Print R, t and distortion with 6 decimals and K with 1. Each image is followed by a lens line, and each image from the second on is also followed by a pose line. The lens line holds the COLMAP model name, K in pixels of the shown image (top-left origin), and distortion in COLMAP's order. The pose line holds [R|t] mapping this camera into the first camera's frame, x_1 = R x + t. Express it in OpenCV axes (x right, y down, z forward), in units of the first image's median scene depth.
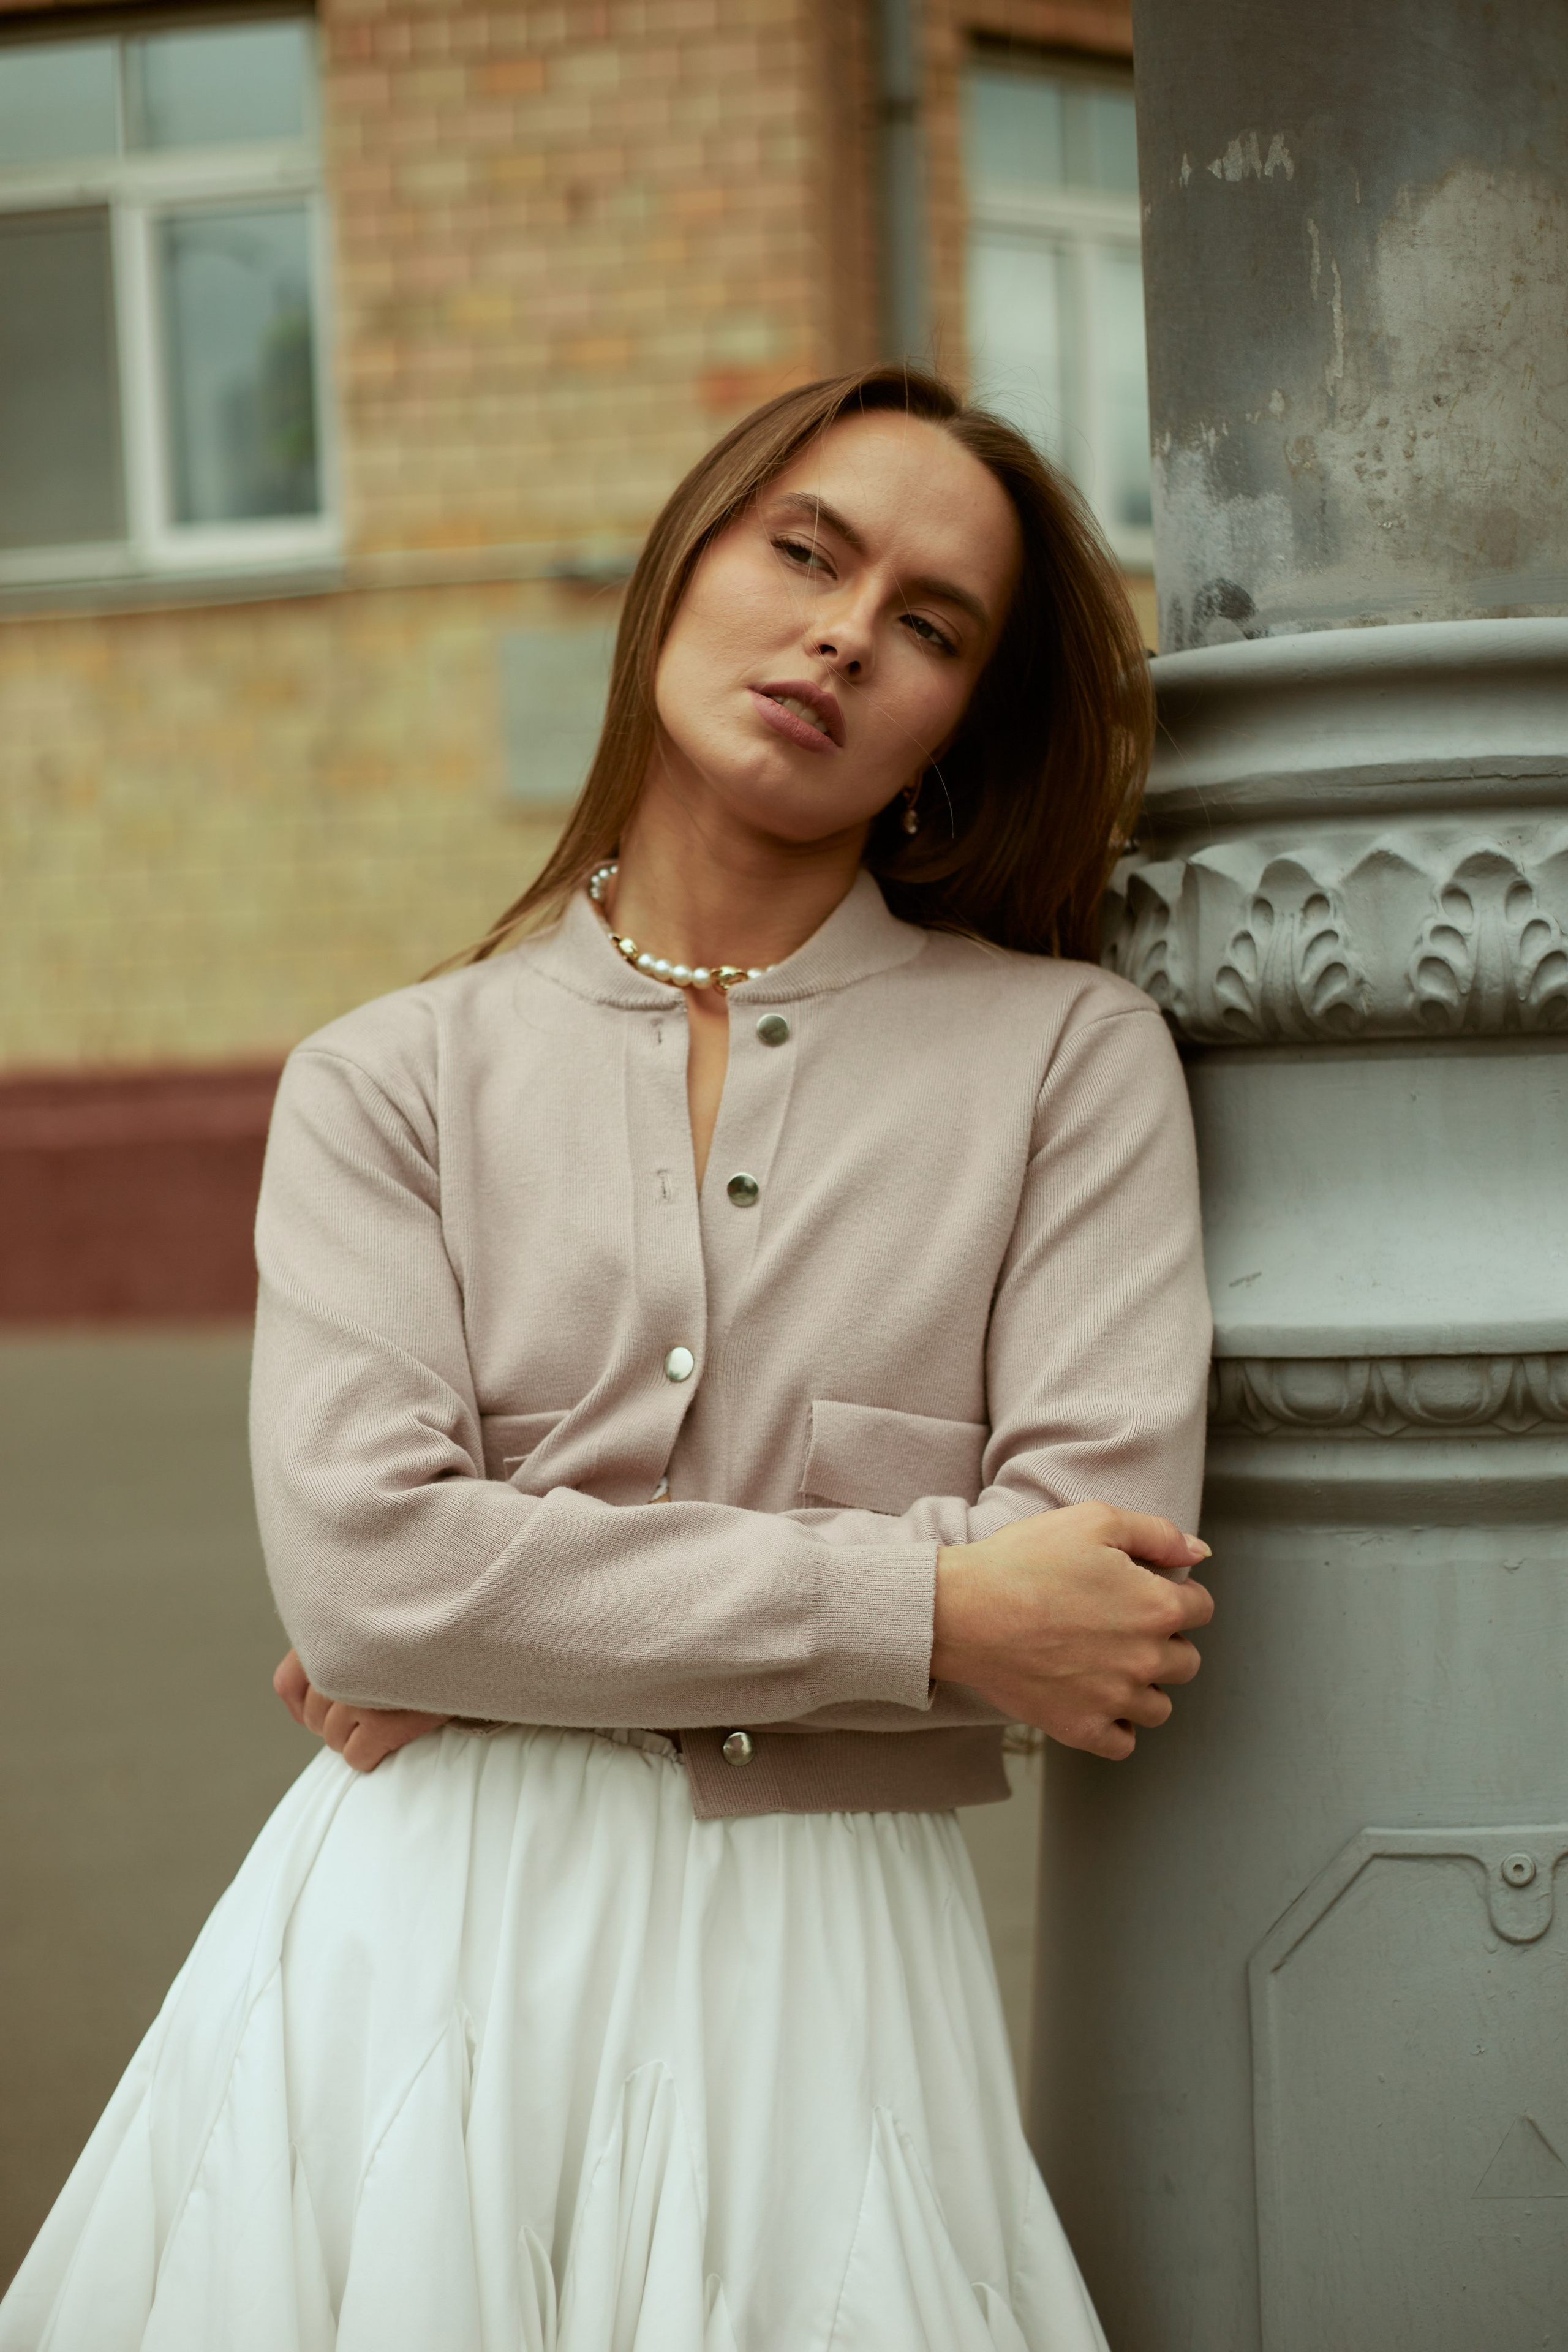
lens RADIAL K [[3479.0, 0, 784.0], [0, 3479.0, 1176.0], [0, 0, 1]] dist [-0.060610, -0.331083]
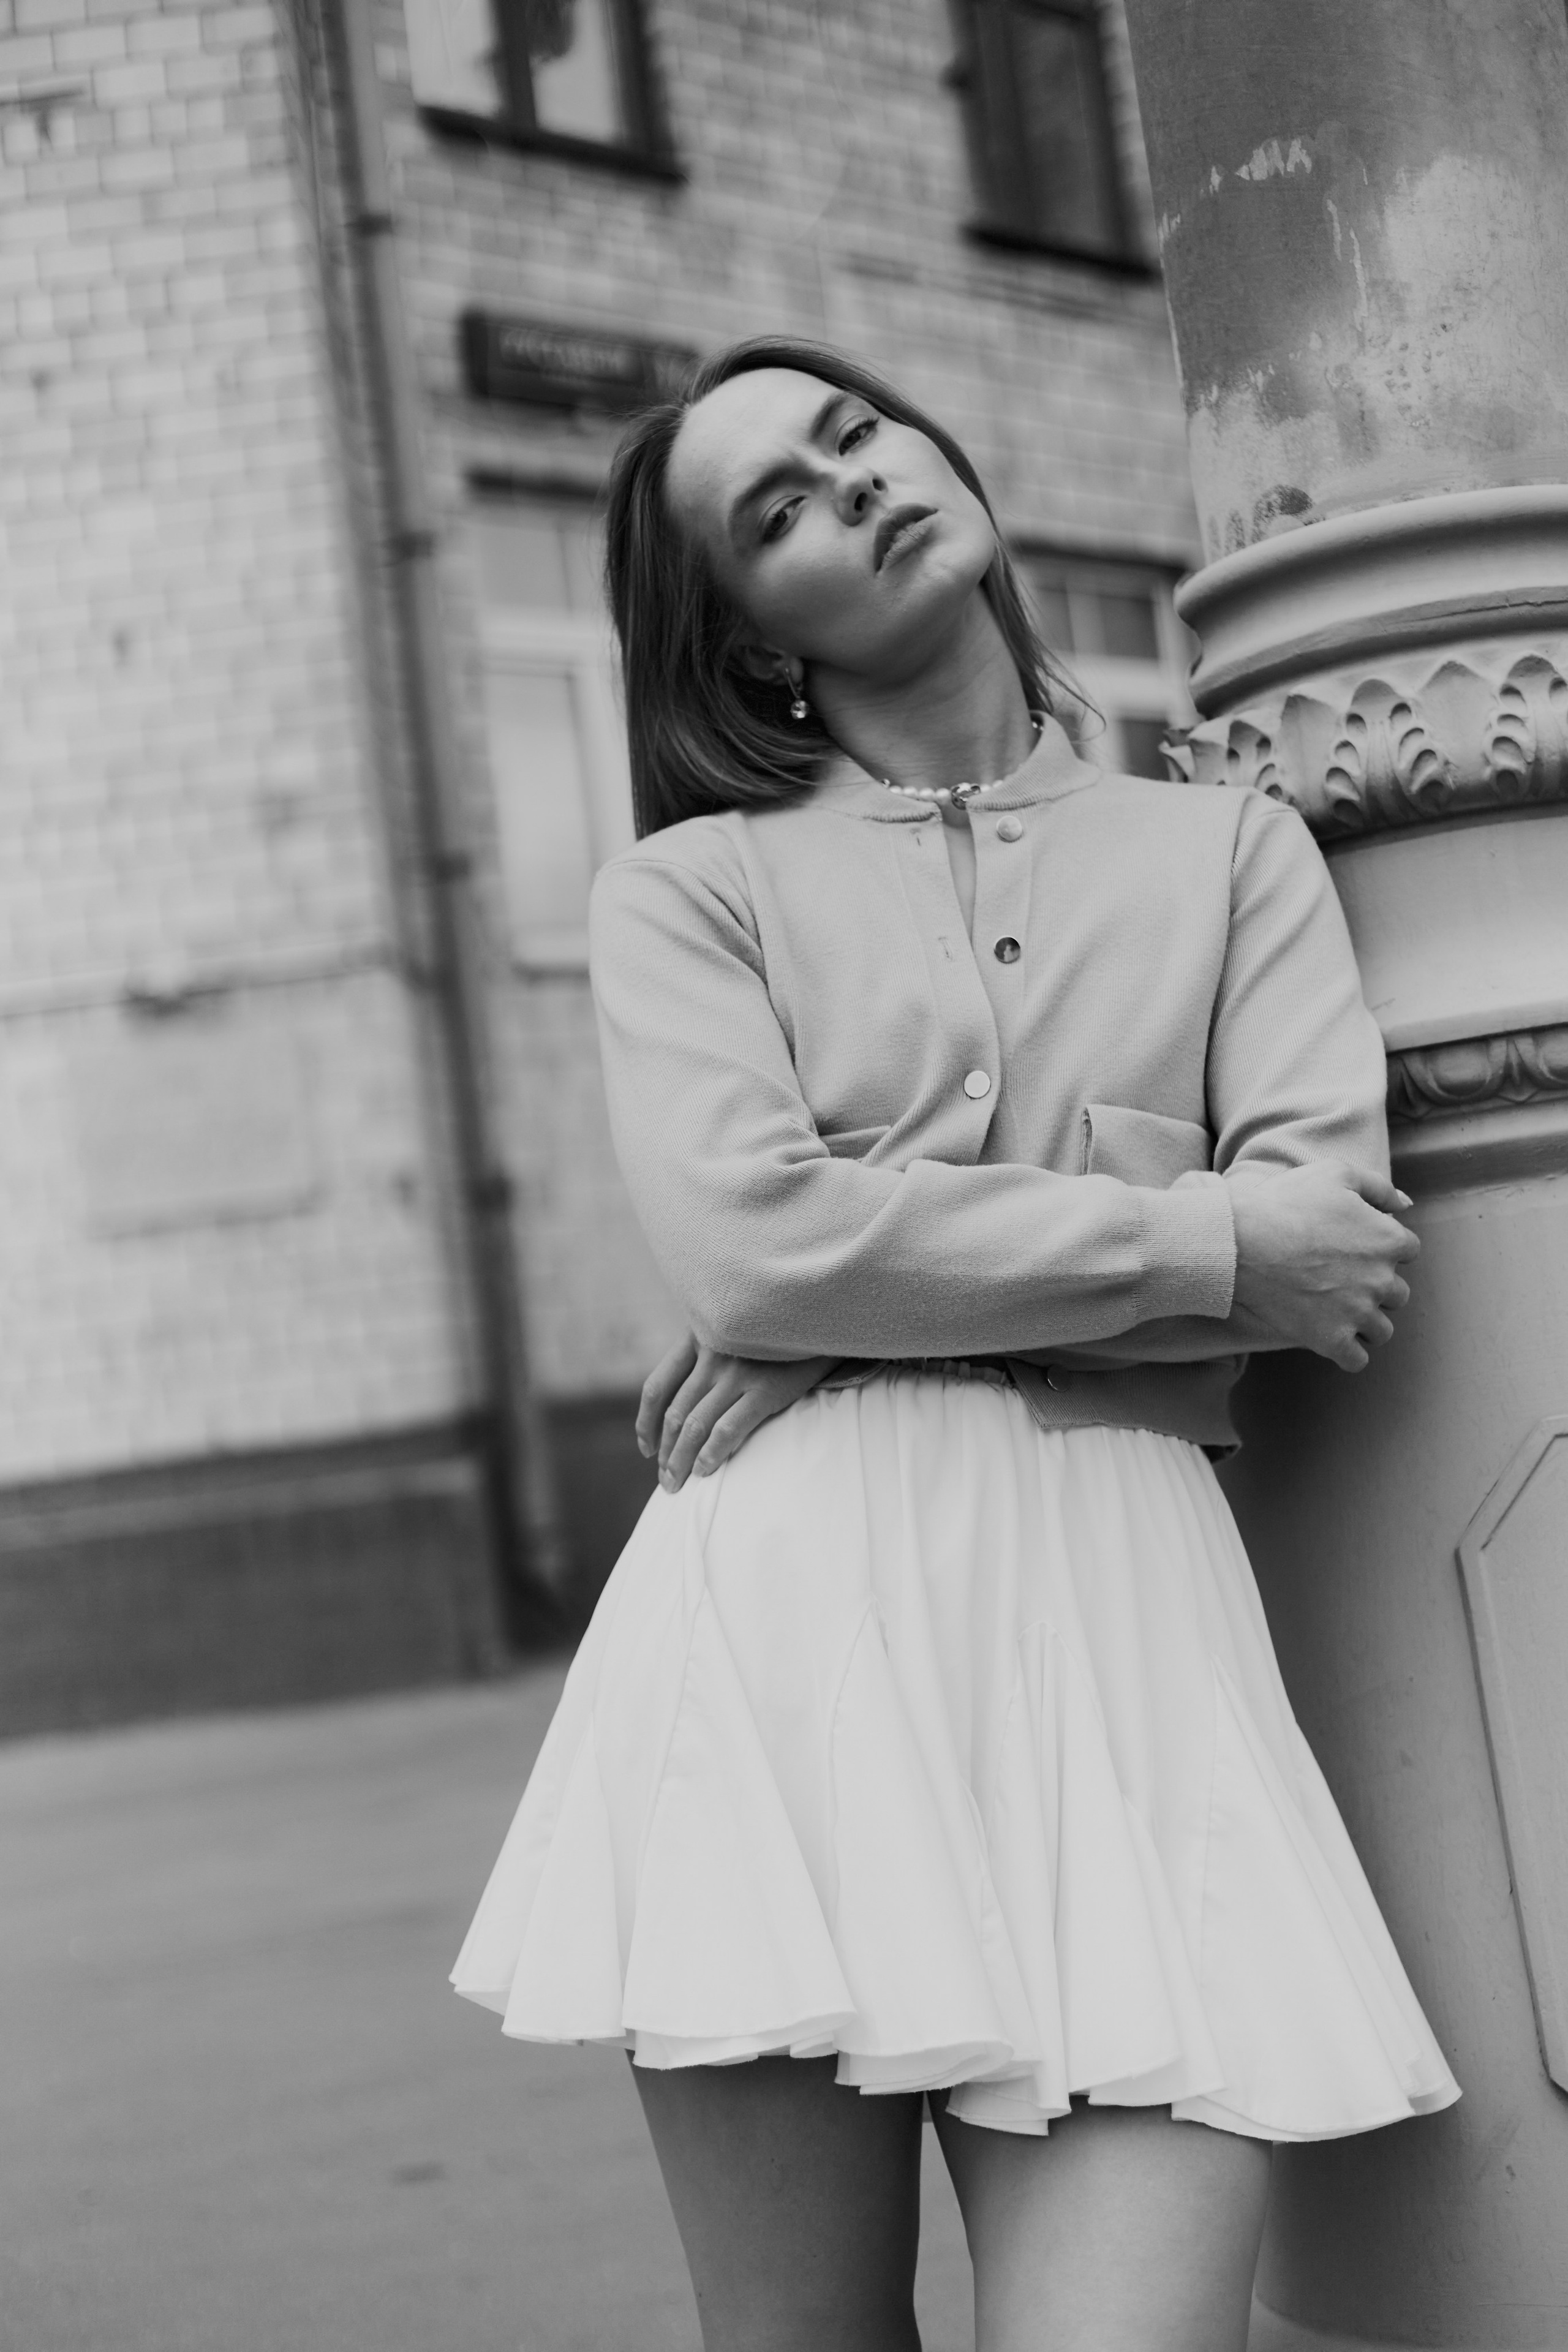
lens RADIAL K [[3479.0, 0, 784.0], [0, 3479.0, 1176.0], [0, 0, 1]] dist [-0.060610, -0.331083]
pose [[0.984669, -0.075404, 0.157293, -0.279443], [0.096670, 0.986490, -0.132256, 0.234159], [-0.145195, 0.145434, 0.978656, -0.178732]]
